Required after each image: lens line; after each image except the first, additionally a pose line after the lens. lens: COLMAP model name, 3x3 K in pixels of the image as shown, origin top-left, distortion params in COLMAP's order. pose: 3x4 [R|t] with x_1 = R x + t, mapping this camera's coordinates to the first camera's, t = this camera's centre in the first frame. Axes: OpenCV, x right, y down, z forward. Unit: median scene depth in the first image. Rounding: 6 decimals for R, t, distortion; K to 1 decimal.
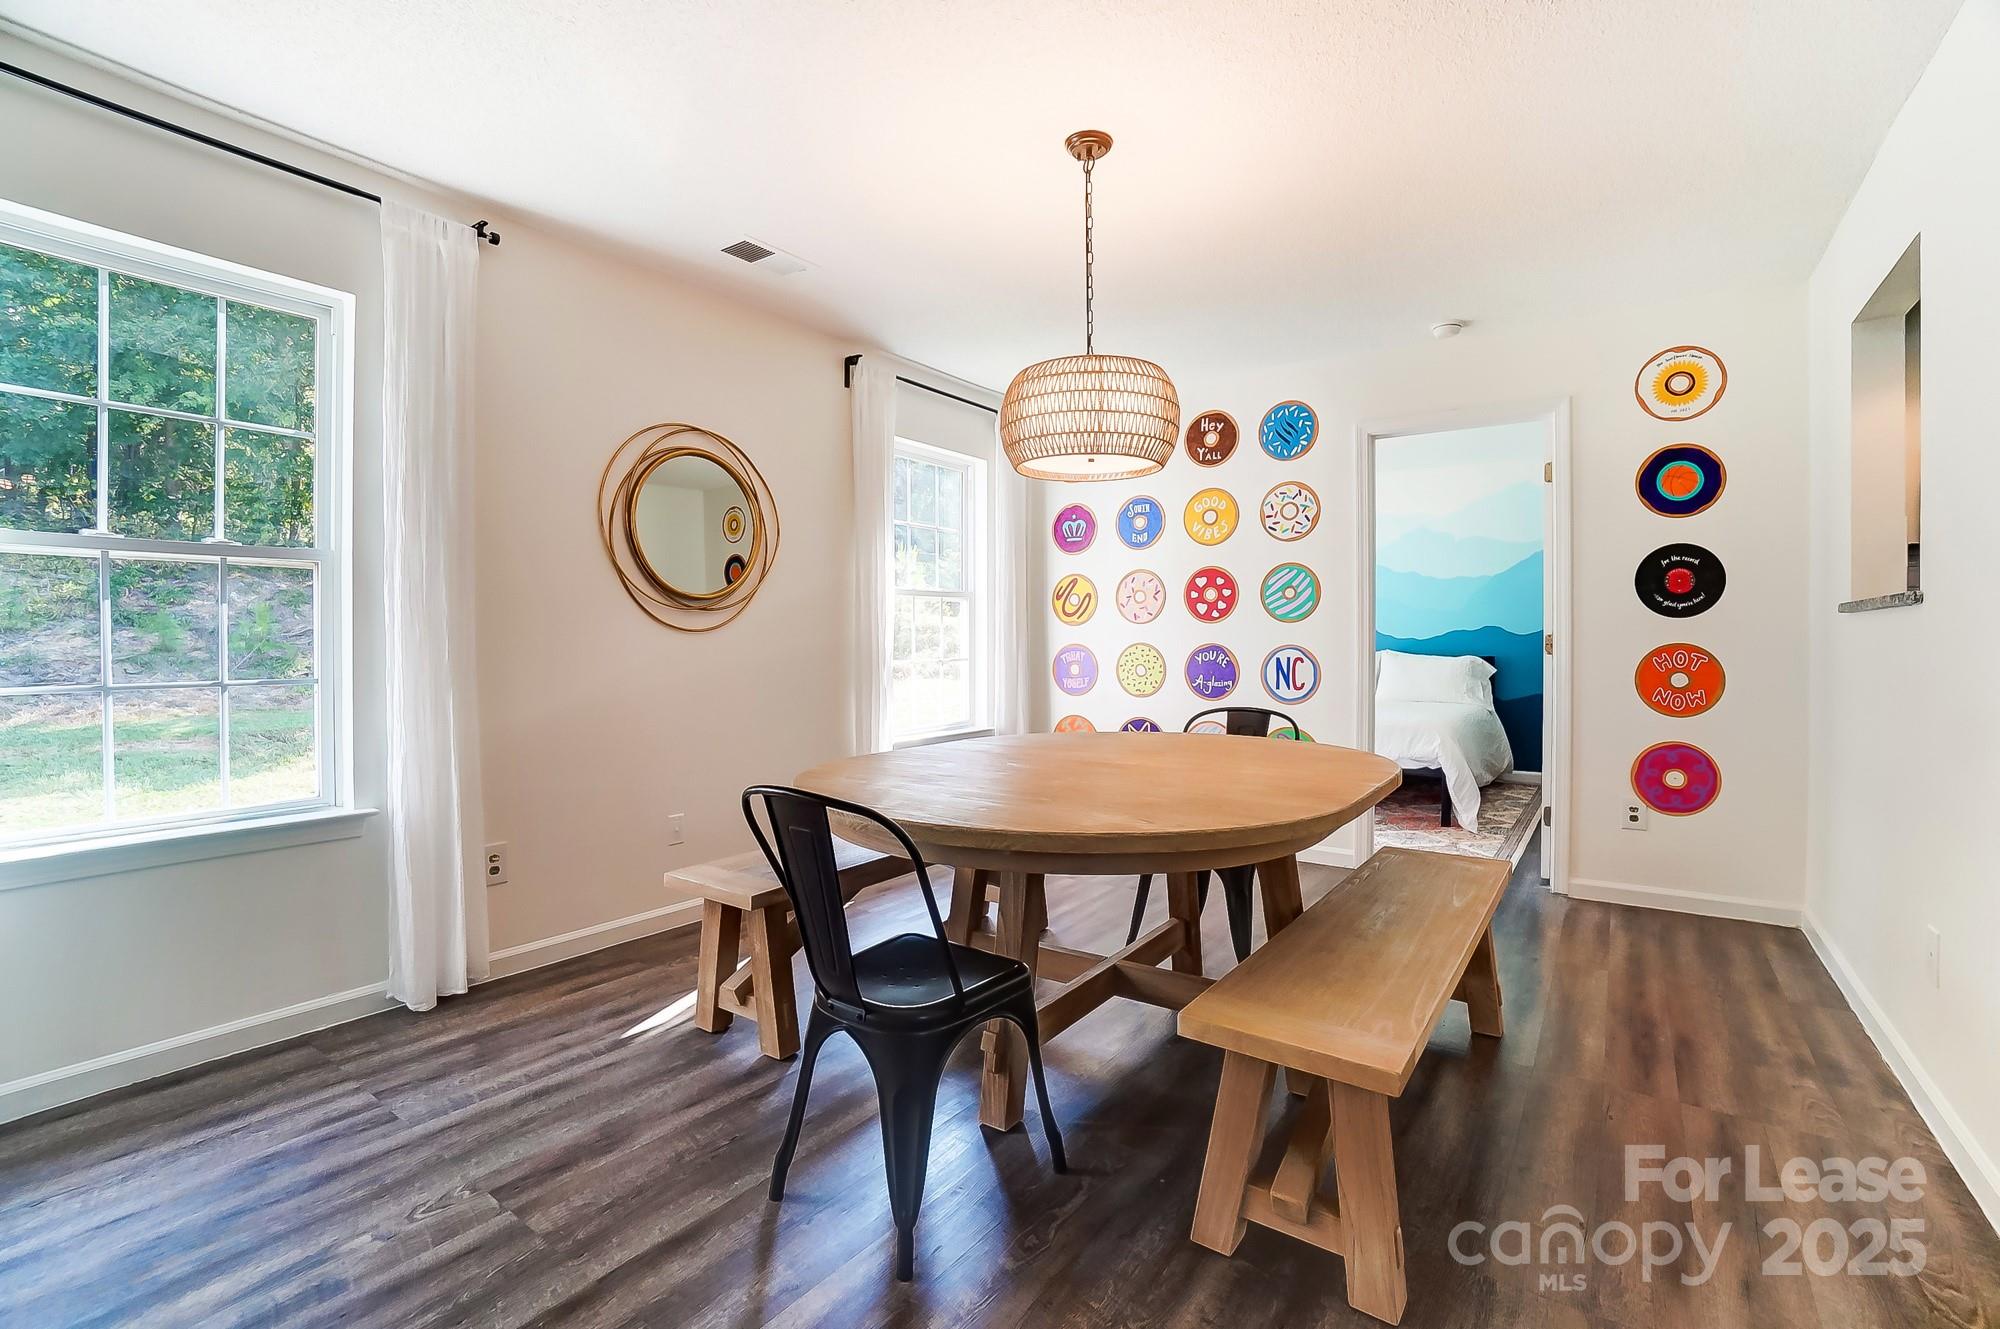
lens RADIAL K [[896.0, 0, 1003.4], [0, 896.0, 660.9], [0, 0, 1]] dist [-0.018335, 0.006179]
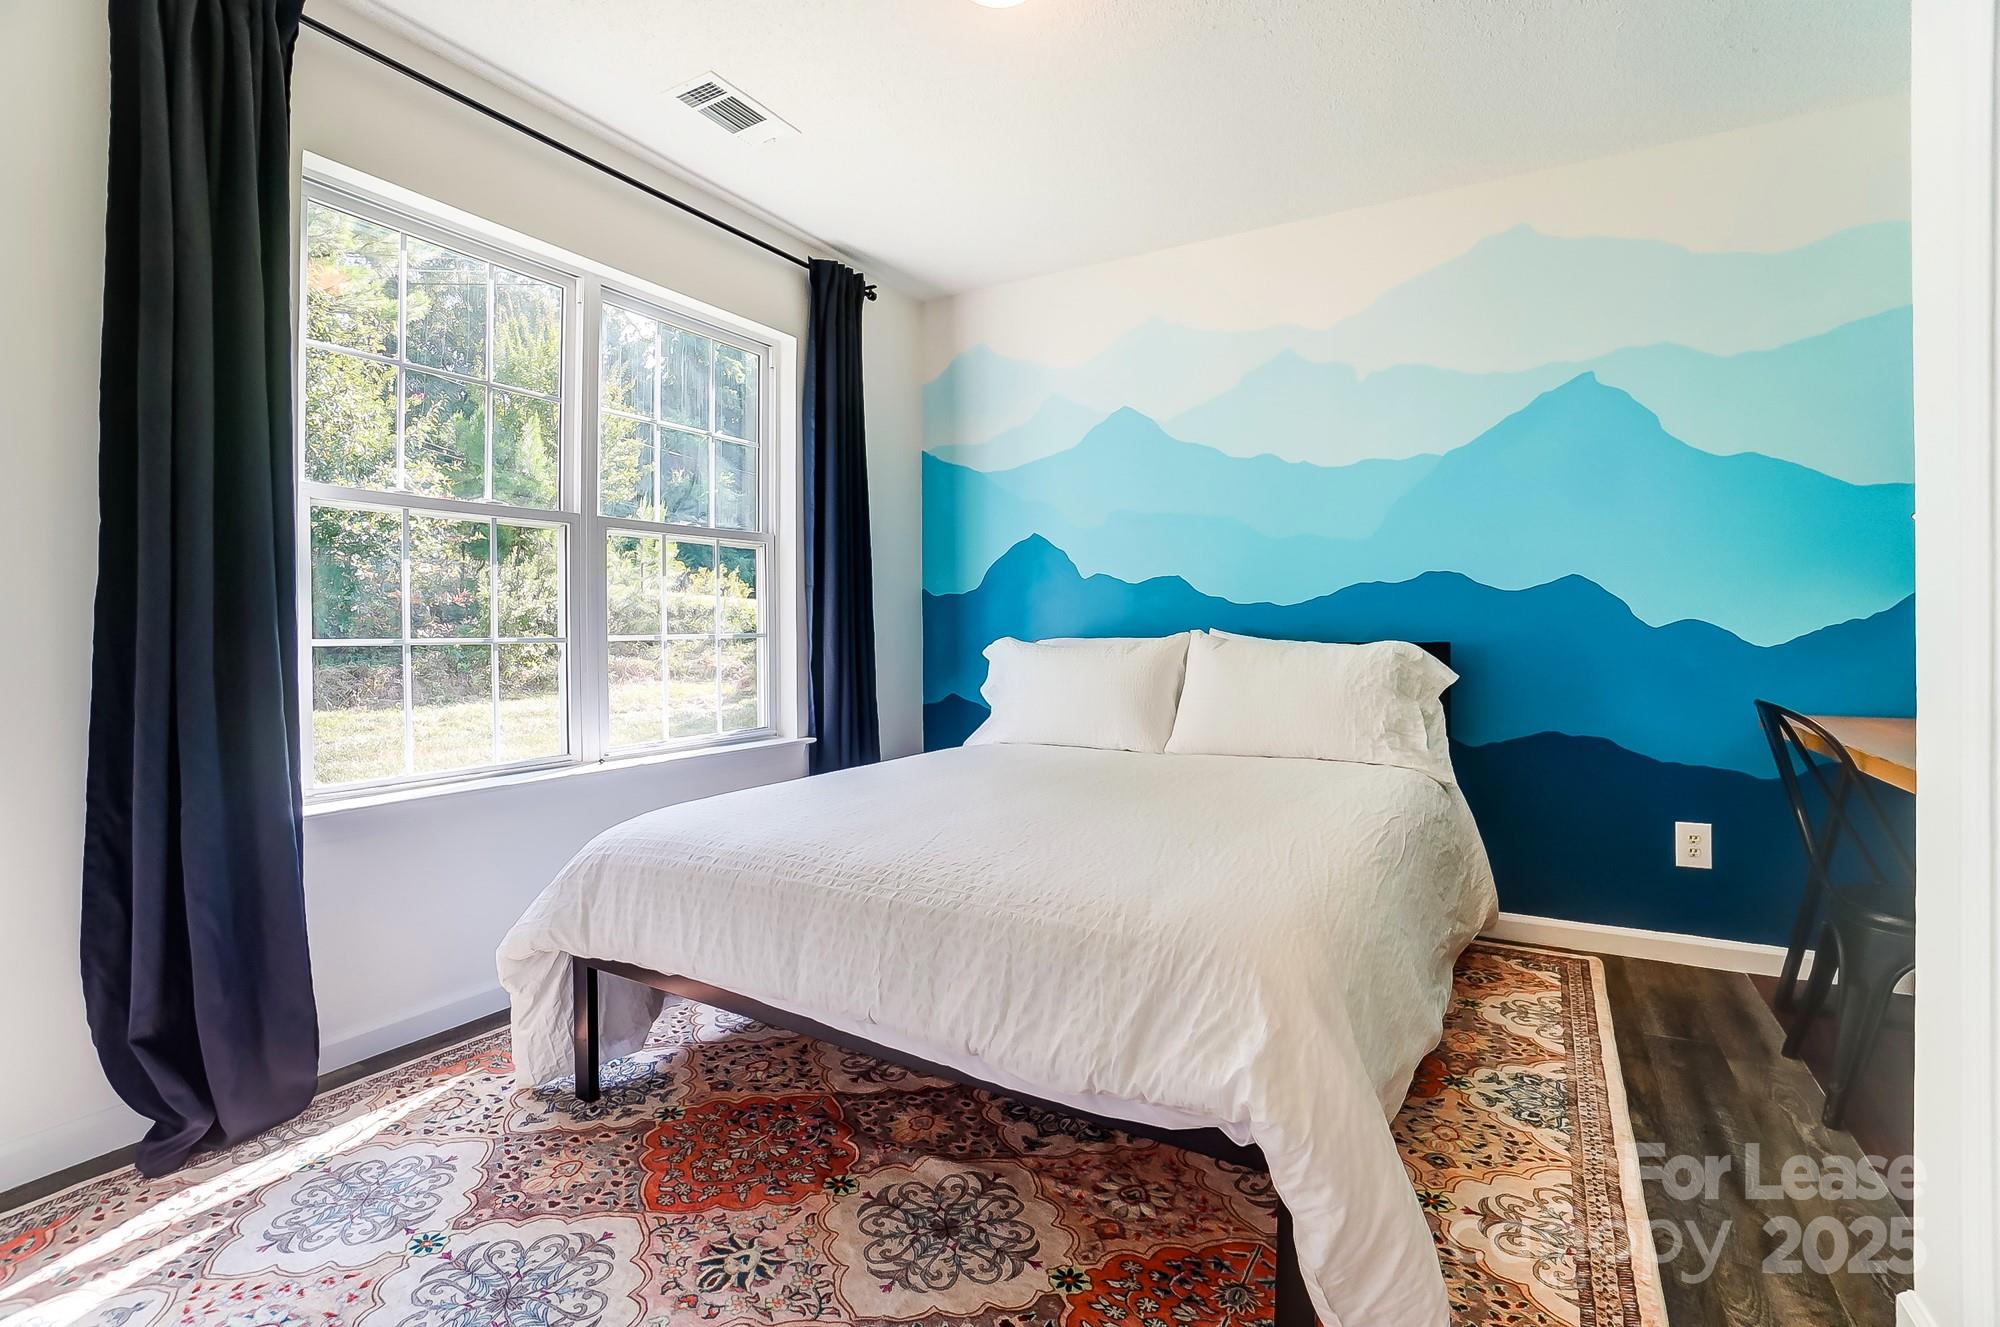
lens RADIAL K [[896.0, 0, 997.2], [0, 896.0, 648.4], [0, 0, 1]] dist [-0.018335, 0.006179]
pose [[0.997599, -0.004741, 0.069097, 0.316376], [0.005196, 0.999966, -0.006408, -0.000464], [-0.069064, 0.006752, 0.997589, 0.608770]]
